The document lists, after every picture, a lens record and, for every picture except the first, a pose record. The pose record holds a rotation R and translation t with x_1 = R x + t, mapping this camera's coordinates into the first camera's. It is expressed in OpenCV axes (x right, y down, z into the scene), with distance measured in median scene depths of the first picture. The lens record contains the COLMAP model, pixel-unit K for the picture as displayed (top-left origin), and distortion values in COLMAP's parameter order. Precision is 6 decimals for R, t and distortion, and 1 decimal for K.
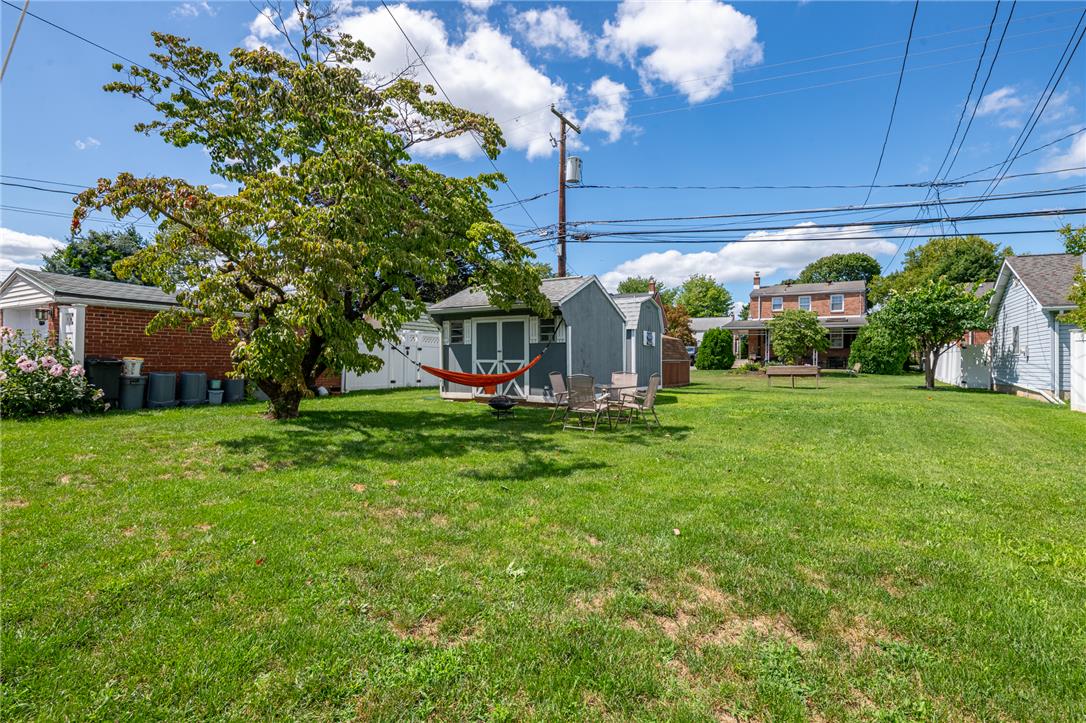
lens RADIAL K [[518.7, 0, 543.0], [0, 518.7, 361.5], [0, 0, 1]] dist [0.002053, -0.014921]
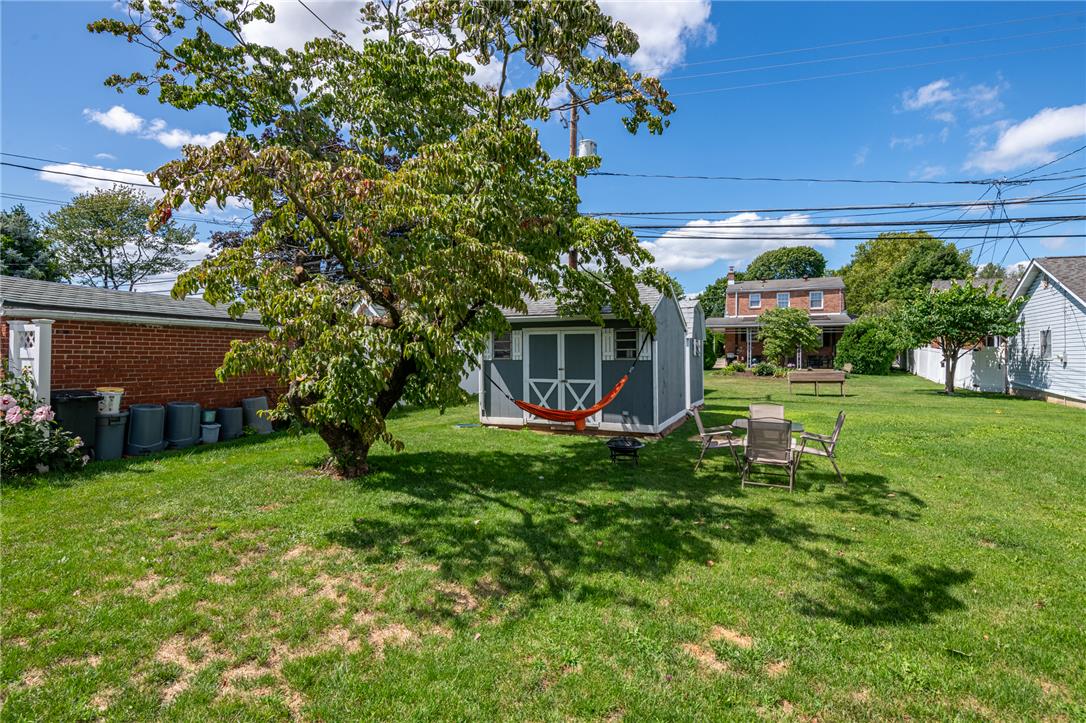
lens RADIAL K [[554.3, 0, 526.8], [0, 554.3, 357.2], [0, 0, 1]] dist [-0.006162, -0.001186]
pose [[0.994103, -0.007560, 0.108175, -0.226146], [0.007149, 0.999966, 0.004186, -0.041434], [-0.108203, -0.003387, 0.994123, 0.113685]]
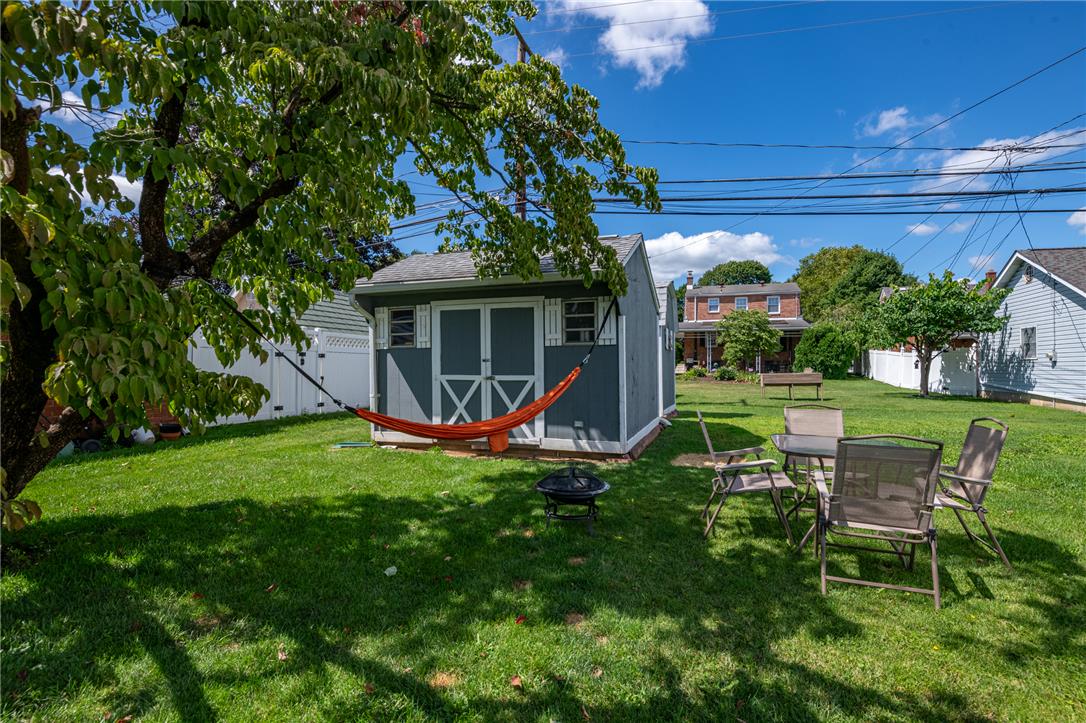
lens RADIAL K [[518.7, 0, 543.0], [0, 518.7, 361.5], [0, 0, 1]] dist [0.002053, -0.014921]
pose [[0.979676, -0.006098, 0.200492, -0.130710], [0.007537, 0.999951, -0.006413, -0.013703], [-0.200443, 0.007794, 0.979674, 0.414832]]
